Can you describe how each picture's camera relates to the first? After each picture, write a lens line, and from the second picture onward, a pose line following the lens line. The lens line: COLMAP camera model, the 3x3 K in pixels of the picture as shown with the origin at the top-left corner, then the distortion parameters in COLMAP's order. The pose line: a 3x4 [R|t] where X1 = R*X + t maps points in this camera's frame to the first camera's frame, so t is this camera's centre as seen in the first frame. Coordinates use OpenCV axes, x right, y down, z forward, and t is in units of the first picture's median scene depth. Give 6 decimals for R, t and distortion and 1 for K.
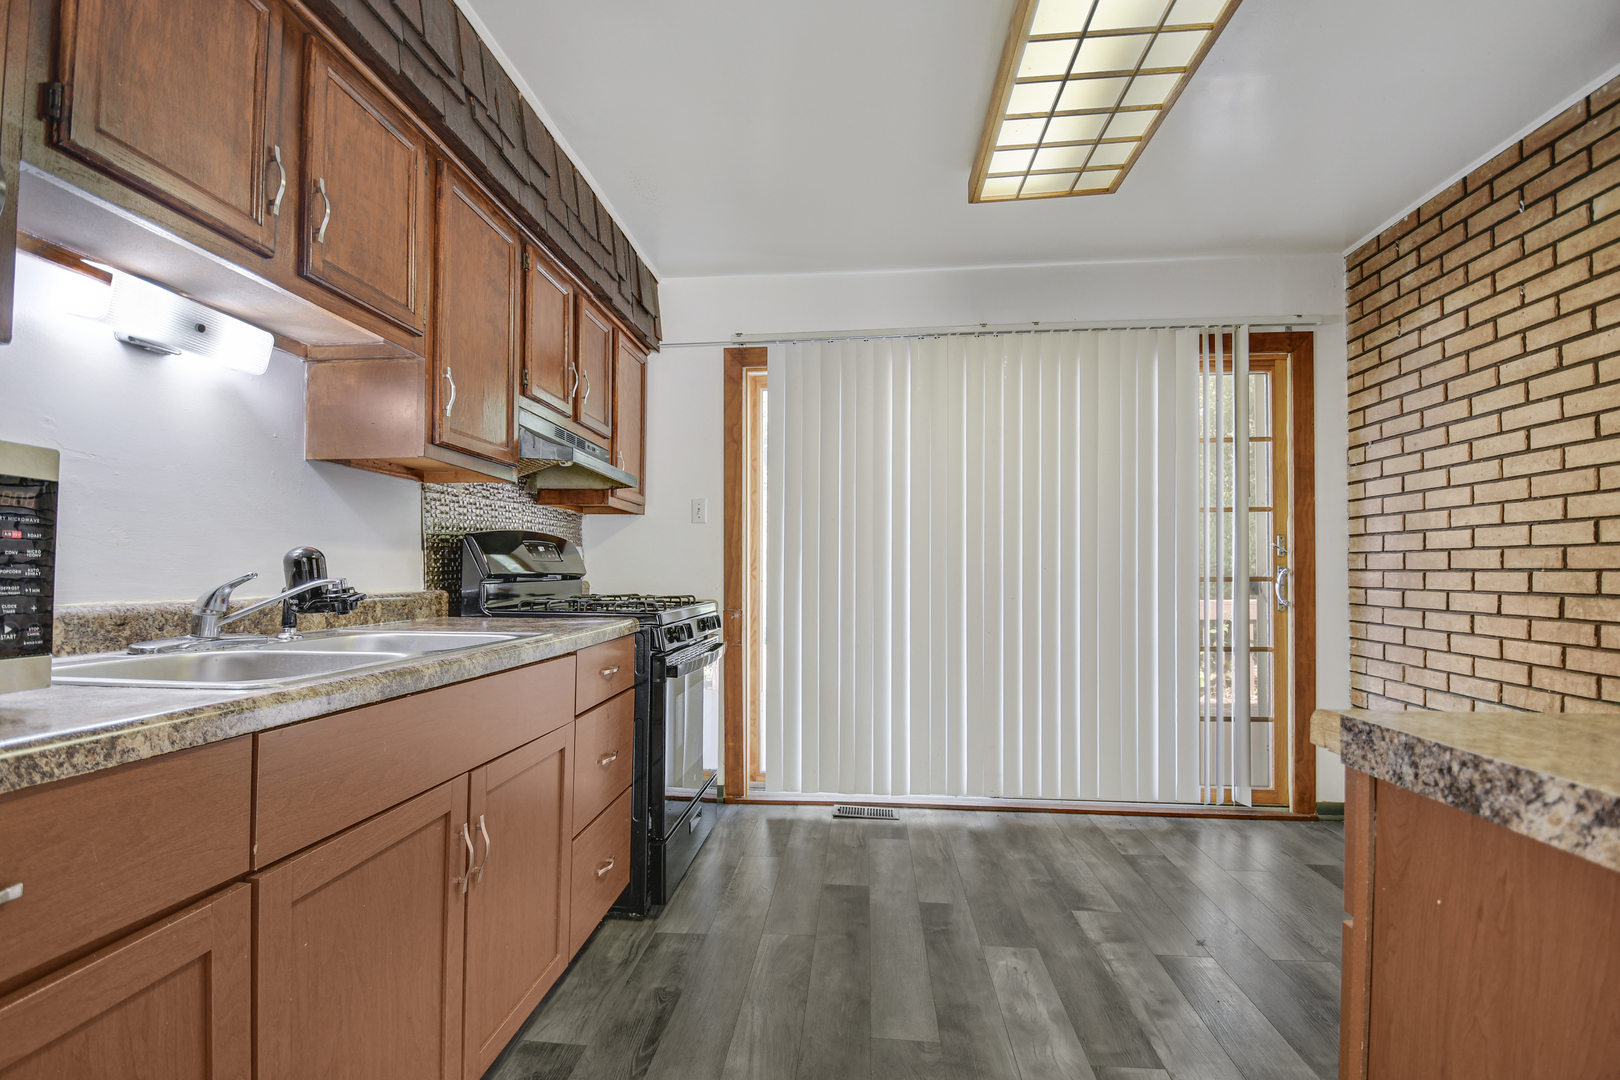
lens RADIAL K [[698.8, 0, 808.5], [0, 698.8, 555.8], [0, 0, 1]] dist [0.018188, -0.024427]
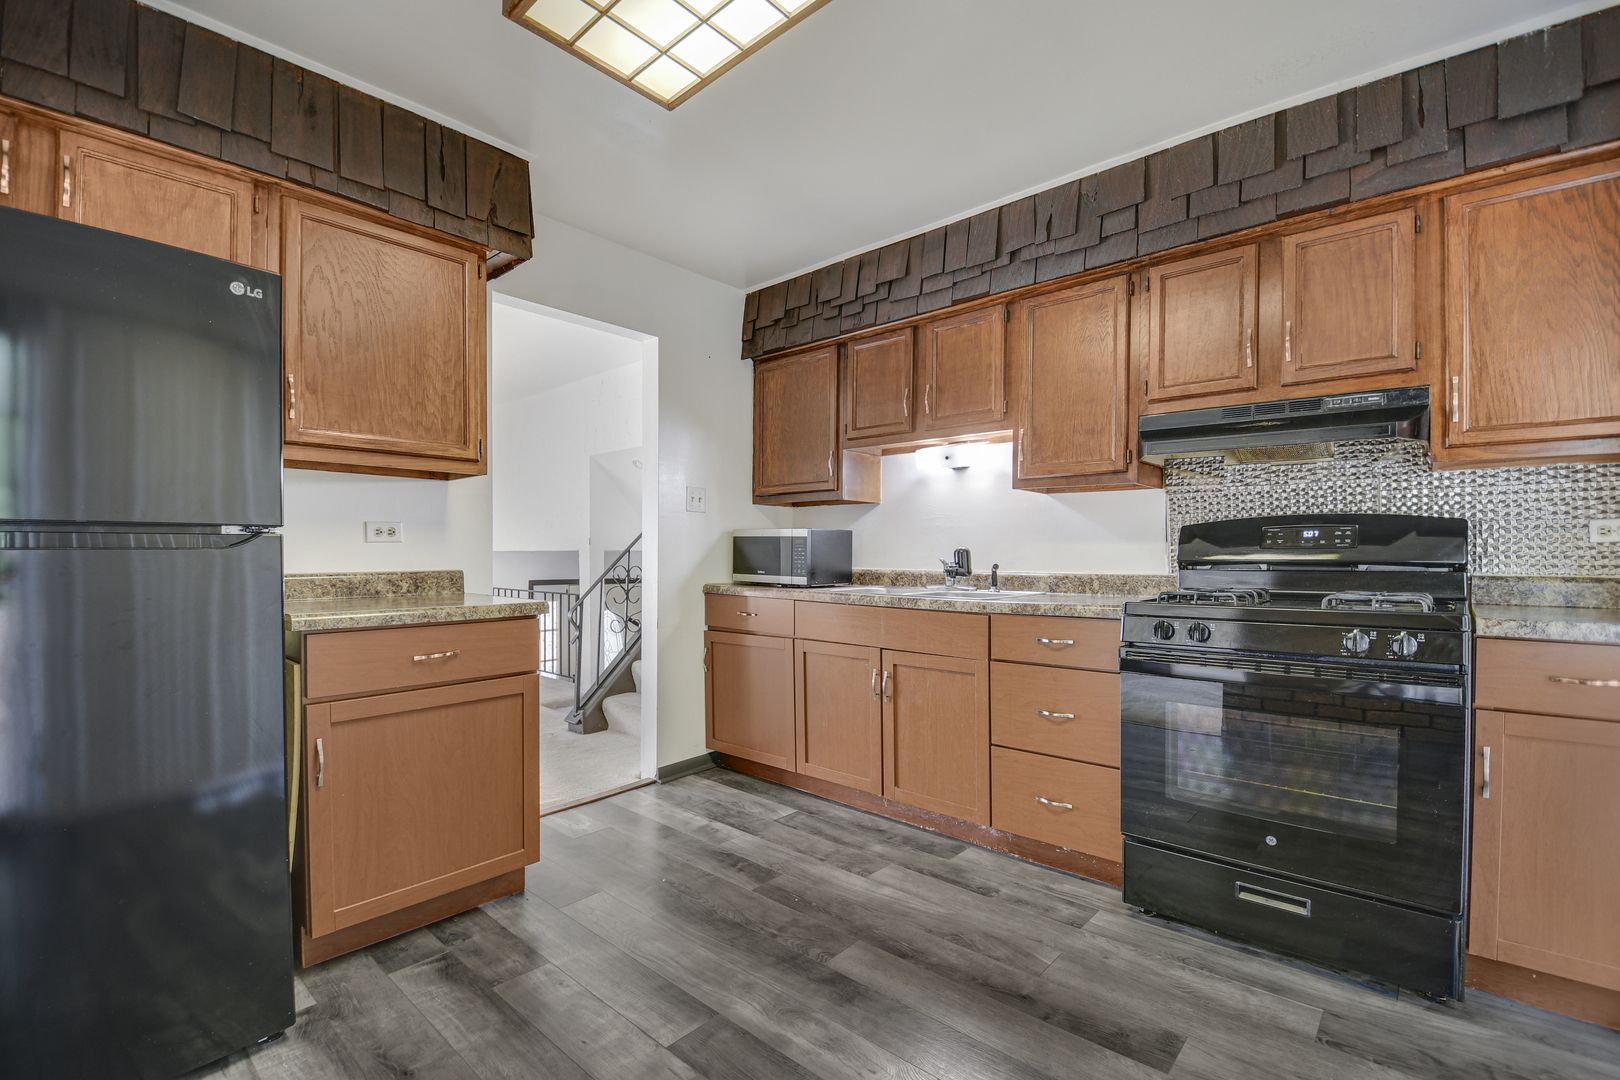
lens RADIAL K [[698.8, 0, 808.5], [0, 698.8, 555.8], [0, 0, 1]] dist [0.018188, -0.024427]
pose [[-0.568582, -0.001331, -0.822625, 1.022539], [0.007410, 0.999950, -0.006740, 0.026337], [0.822593, -0.009928, -0.568544, 1.458630]]
